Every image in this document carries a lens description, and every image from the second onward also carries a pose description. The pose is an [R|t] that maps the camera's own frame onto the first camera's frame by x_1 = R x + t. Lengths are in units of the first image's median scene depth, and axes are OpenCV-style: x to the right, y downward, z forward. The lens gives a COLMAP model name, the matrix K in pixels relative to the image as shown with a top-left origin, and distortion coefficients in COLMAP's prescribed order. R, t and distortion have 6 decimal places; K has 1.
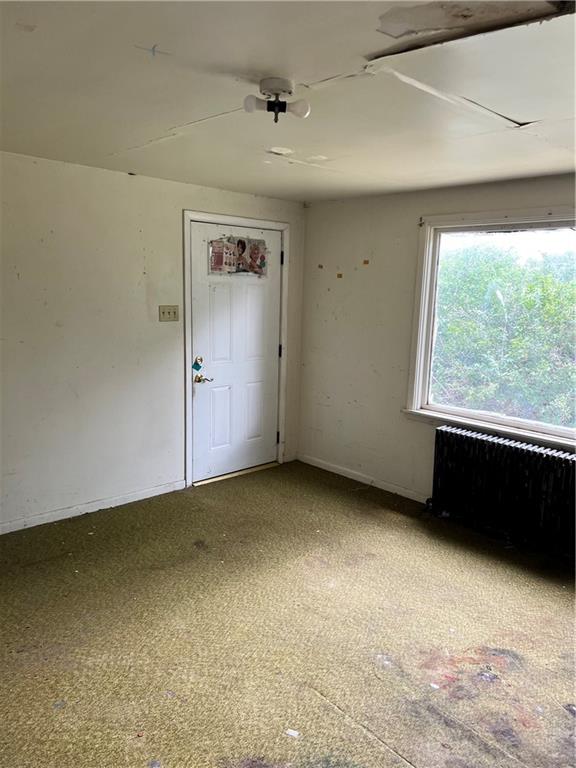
lens RADIAL K [[596.8, 0, 288.0], [0, 596.8, 384.0], [0, 0, 1]] dist [0.048861, -0.068074]
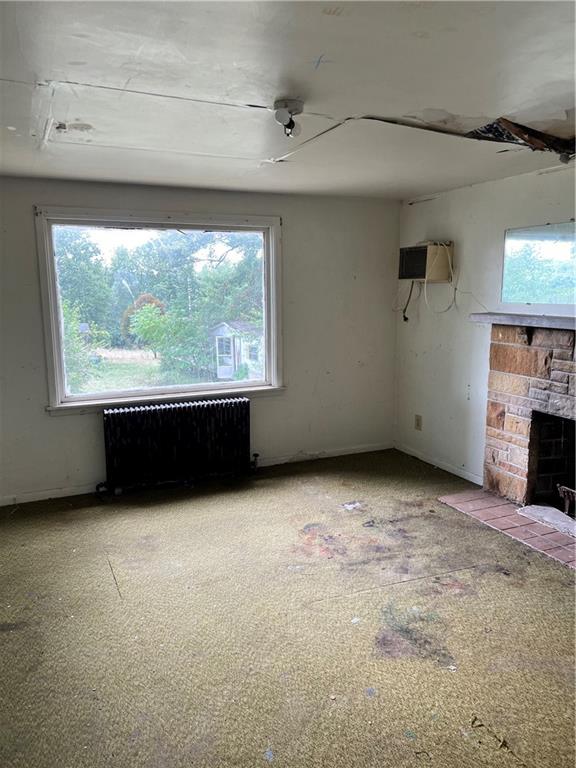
lens RADIAL K [[596.8, 0, 288.0], [0, 596.8, 384.0], [0, 0, 1]] dist [0.048861, -0.068074]
pose [[0.308082, -0.193185, 0.931539, -0.747074], [0.175360, 0.973919, 0.143978, -0.085948], [-0.935059, 0.118998, 0.333924, 0.415653]]
